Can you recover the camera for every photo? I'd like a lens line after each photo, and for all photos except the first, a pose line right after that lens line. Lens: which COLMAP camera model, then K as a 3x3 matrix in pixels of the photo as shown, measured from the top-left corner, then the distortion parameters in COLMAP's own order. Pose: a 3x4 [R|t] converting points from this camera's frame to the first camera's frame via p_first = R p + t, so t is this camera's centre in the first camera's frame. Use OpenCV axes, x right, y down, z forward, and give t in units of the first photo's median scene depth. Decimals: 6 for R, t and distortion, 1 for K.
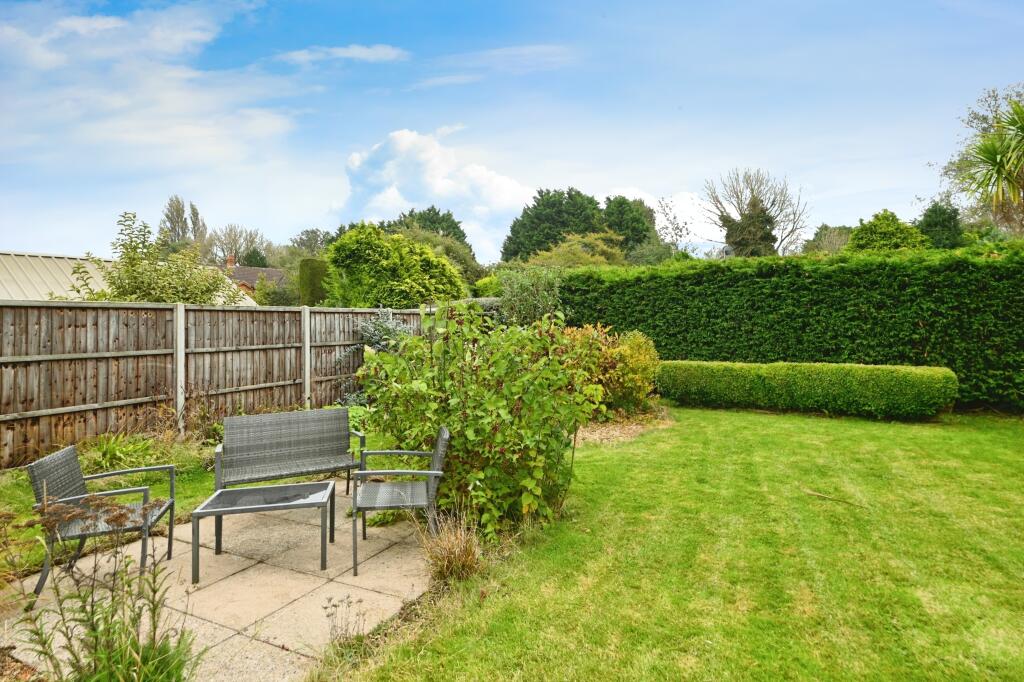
lens RADIAL K [[524.9, 0, 511.1], [0, 524.9, 327.8], [0, 0, 1]] dist [-0.003444, -0.000987]
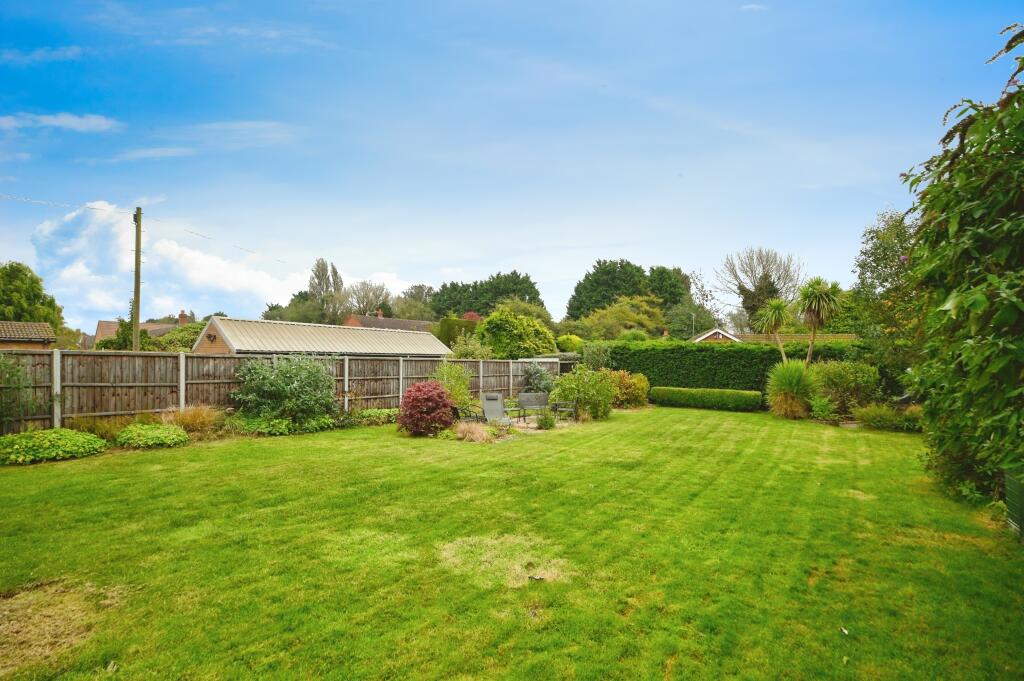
lens RADIAL K [[515.5, 0, 512.0], [0, 515.5, 340.5], [0, 0, 1]] dist [0.000015, -0.000171]
pose [[0.994446, 0.027143, -0.101685, -0.025470], [-0.031574, 0.998609, -0.042220, -0.005794], [0.100397, 0.045196, 0.993920, -0.310648]]
